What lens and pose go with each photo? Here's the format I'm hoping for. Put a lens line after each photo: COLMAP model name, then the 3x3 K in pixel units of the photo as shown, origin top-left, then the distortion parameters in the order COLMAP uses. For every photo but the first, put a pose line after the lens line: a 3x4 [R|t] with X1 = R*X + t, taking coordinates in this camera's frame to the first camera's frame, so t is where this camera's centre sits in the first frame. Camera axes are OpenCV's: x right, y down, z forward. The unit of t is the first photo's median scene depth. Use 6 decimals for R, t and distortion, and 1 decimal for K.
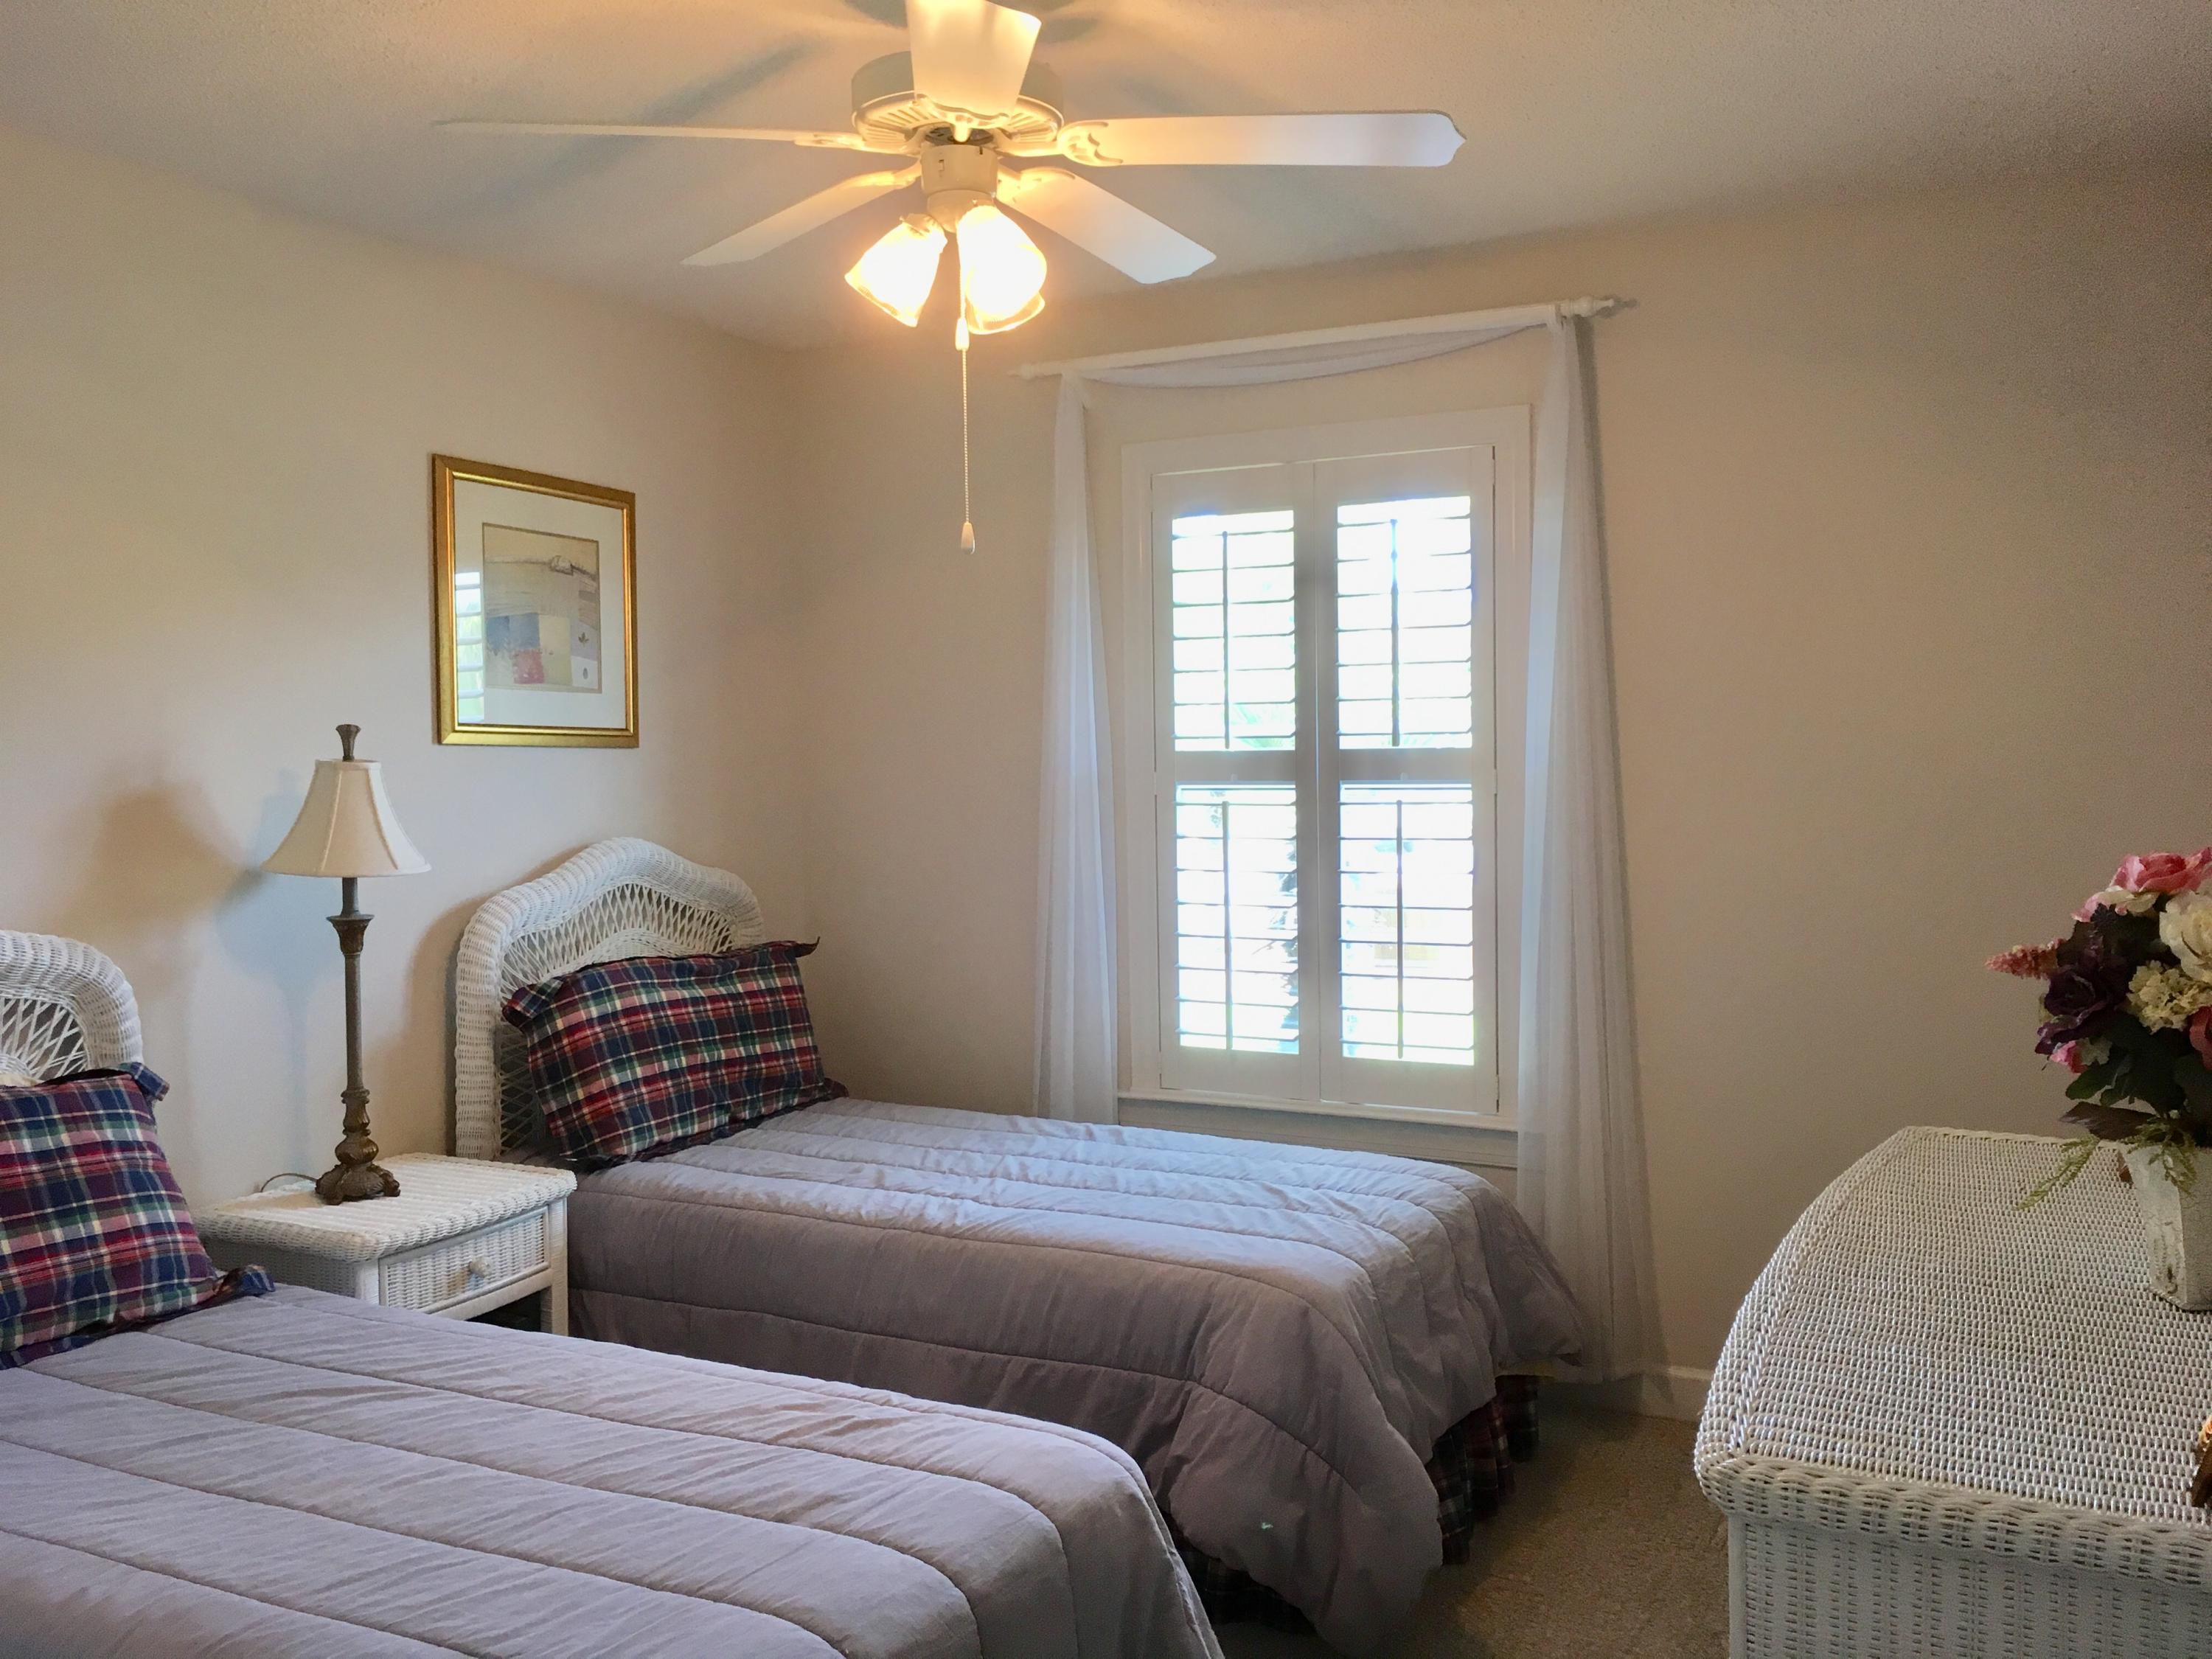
lens RADIAL K [[1904.3, 0, 1108.4], [0, 1904.3, 822.9], [0, 0, 1]] dist [0.056713, -0.067195]
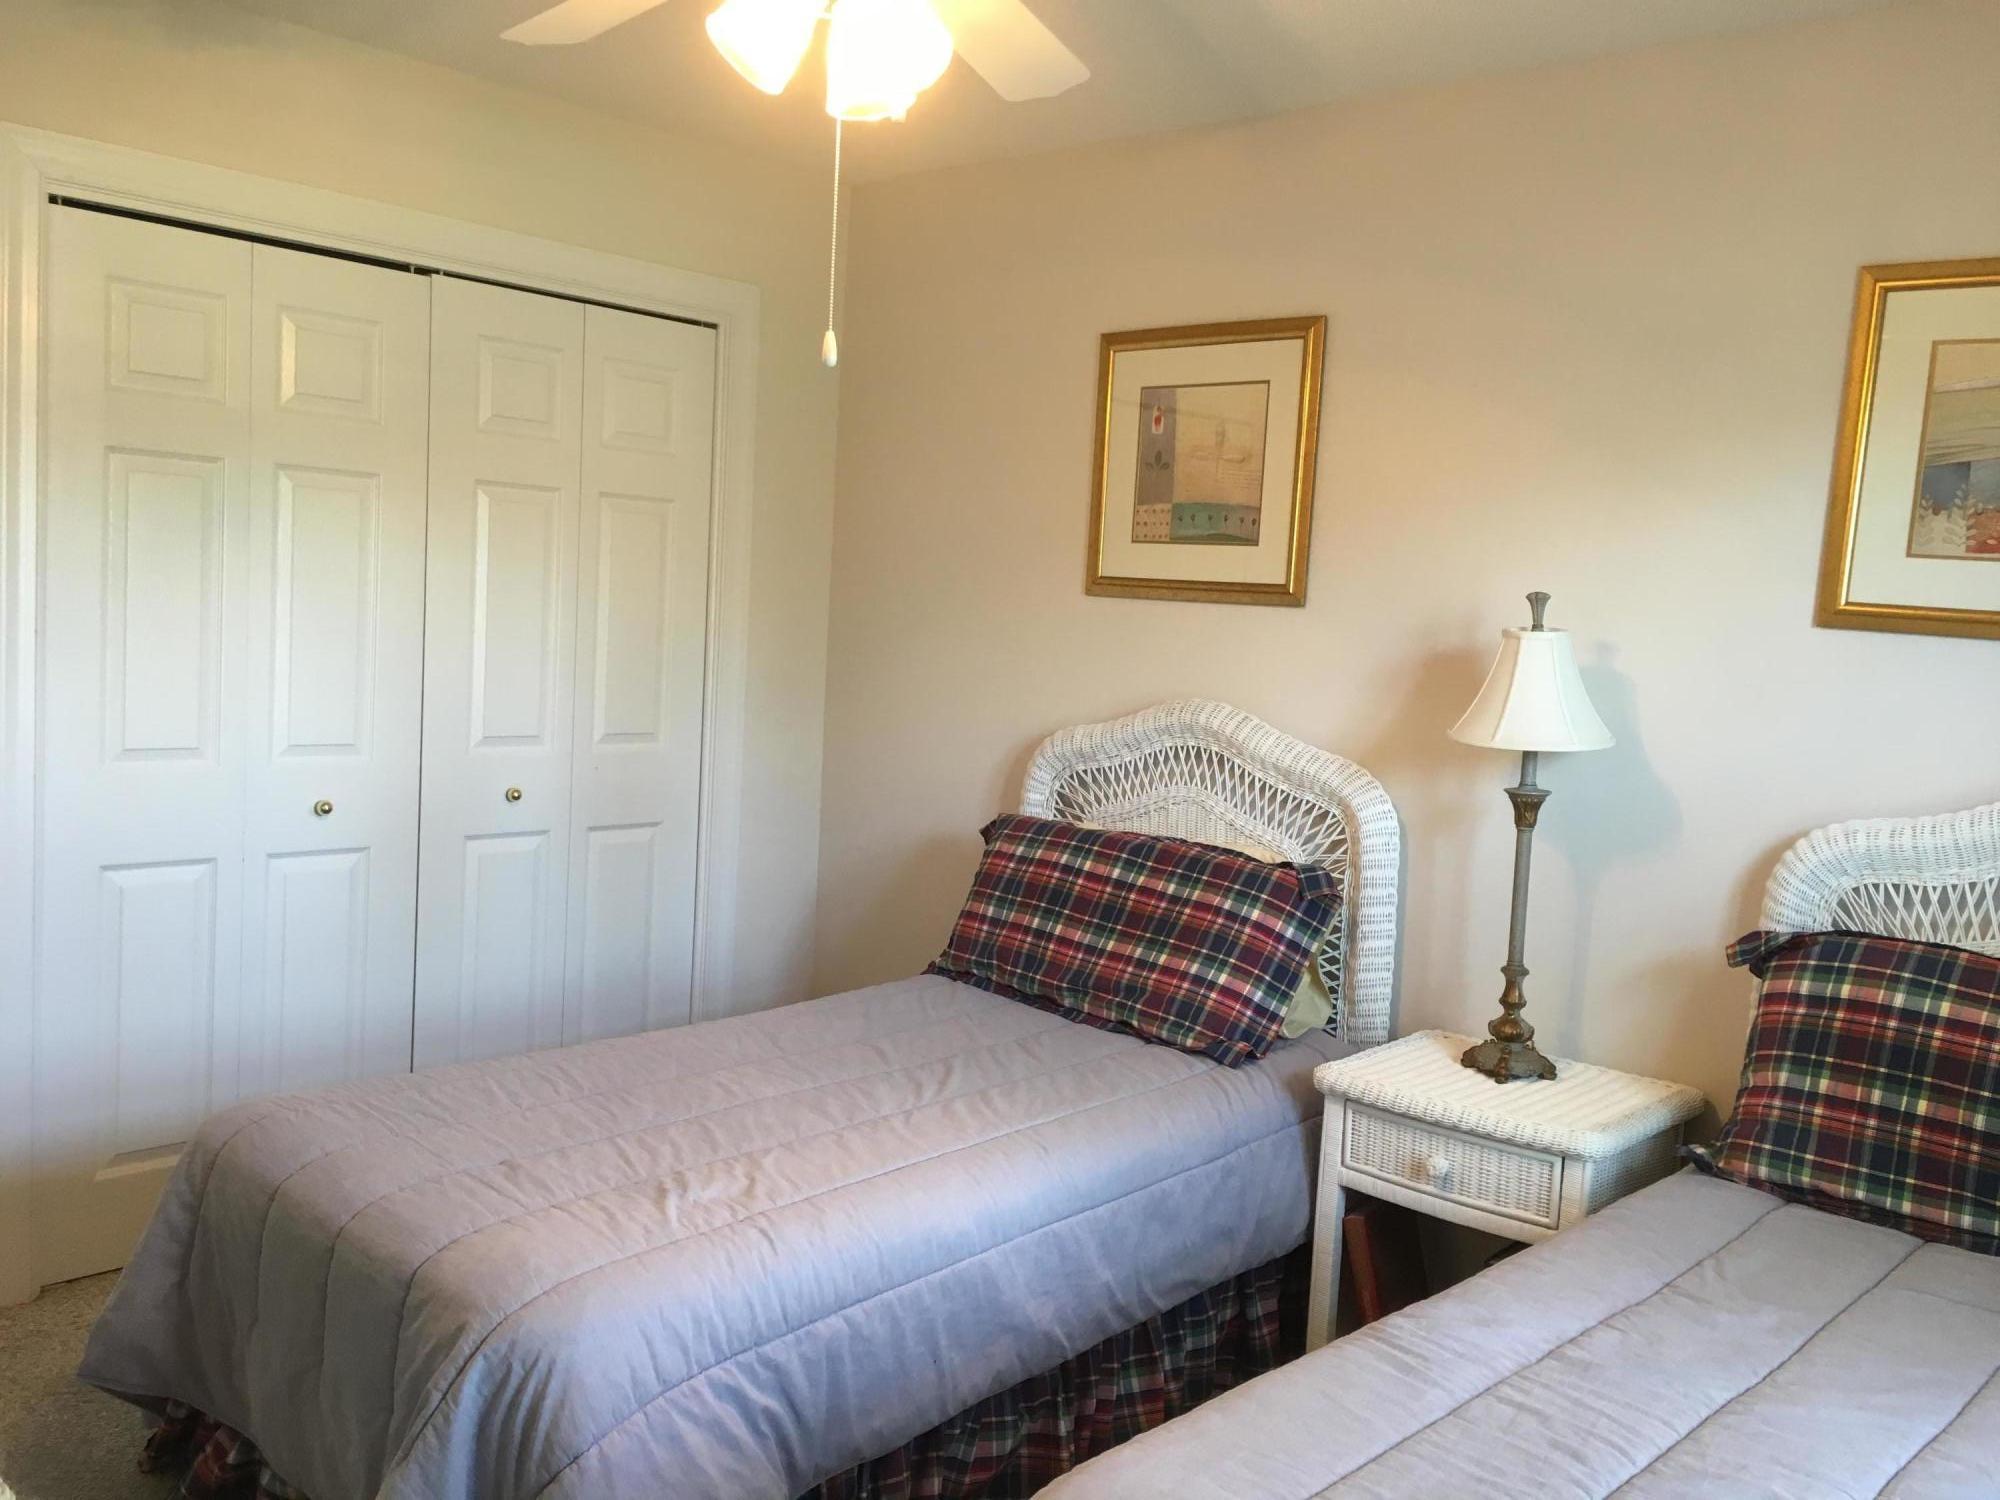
lens RADIAL K [[1721.8, 0, 1001.6], [0, 1721.8, 759.5], [0, 0, 1]] dist [0.056713, -0.067195]
pose [[-0.270845, 0.091674, -0.958248, 0.569915], [-0.087855, 0.988946, 0.119443, -0.053091], [0.958605, 0.116538, -0.259798, 1.073619]]
